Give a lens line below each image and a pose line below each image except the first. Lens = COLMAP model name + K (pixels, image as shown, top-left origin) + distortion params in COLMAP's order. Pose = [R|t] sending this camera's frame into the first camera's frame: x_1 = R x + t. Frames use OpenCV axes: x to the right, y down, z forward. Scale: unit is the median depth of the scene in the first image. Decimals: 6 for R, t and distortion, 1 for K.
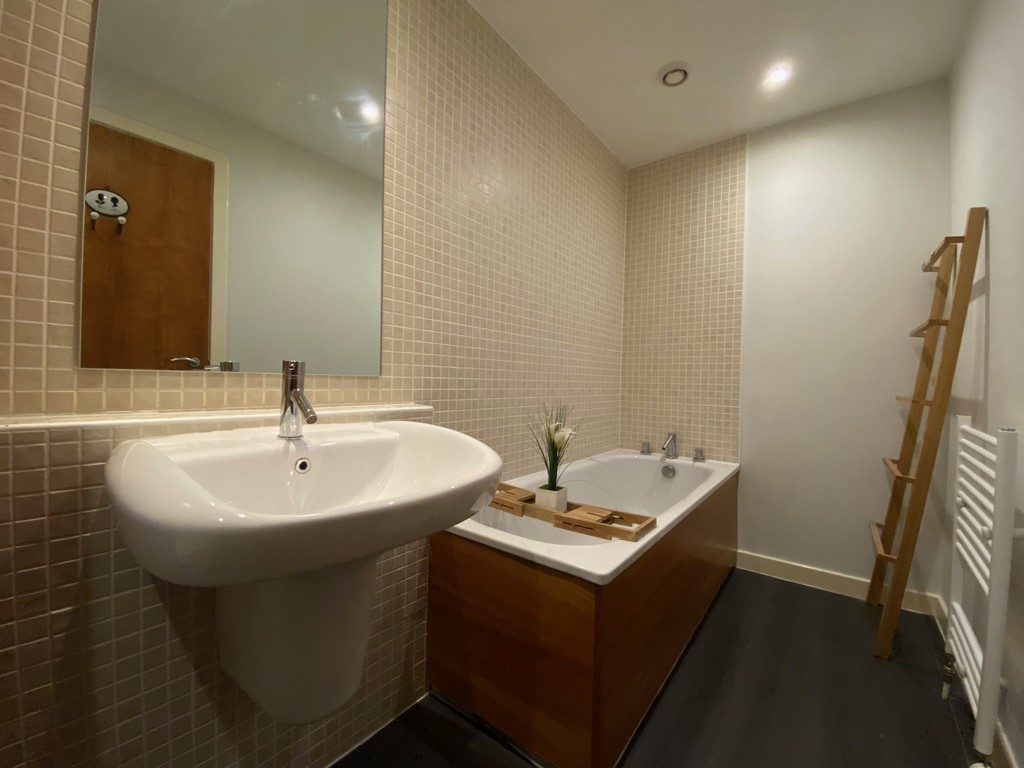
lens RADIAL K [[410.8, 0, 502.5], [0, 410.8, 379.8], [0, 0, 1]] dist [-0.001155, -0.000408]
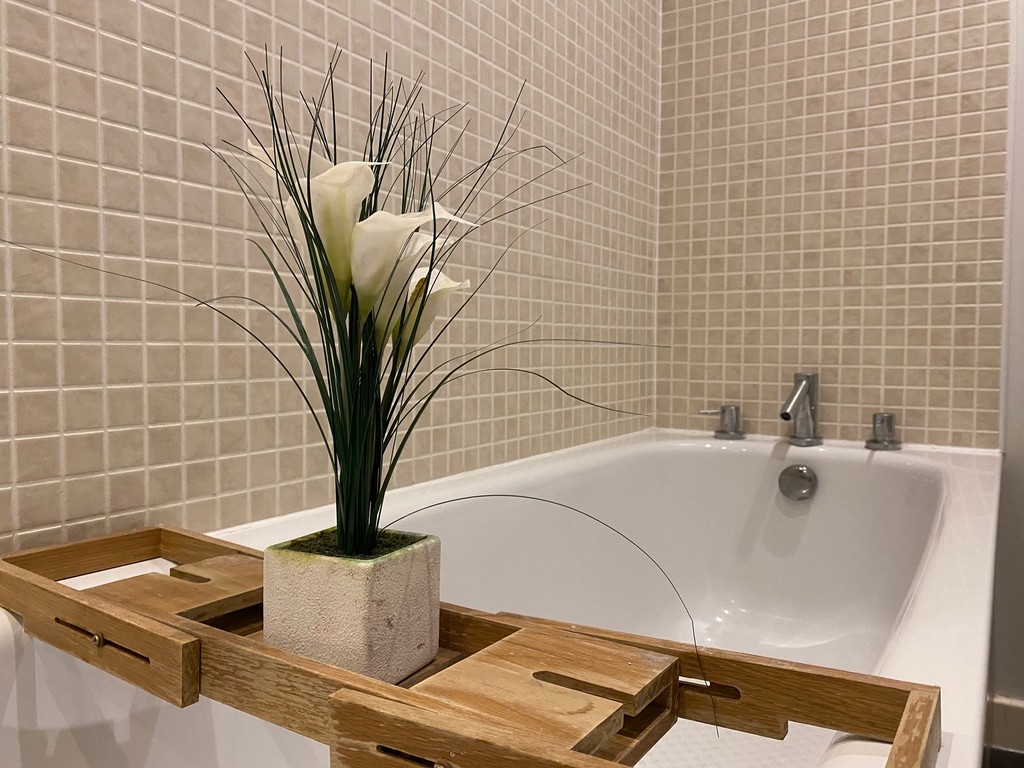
lens RADIAL K [[775.5, 0, 515.1], [0, 775.5, 383.0], [0, 0, 1]] dist [-0.016975, -0.001857]
pose [[0.992036, -0.020713, 0.124241, 0.092098], [0.015228, 0.998874, 0.044942, 0.108217], [-0.125031, -0.042692, 0.991234, 0.395920]]
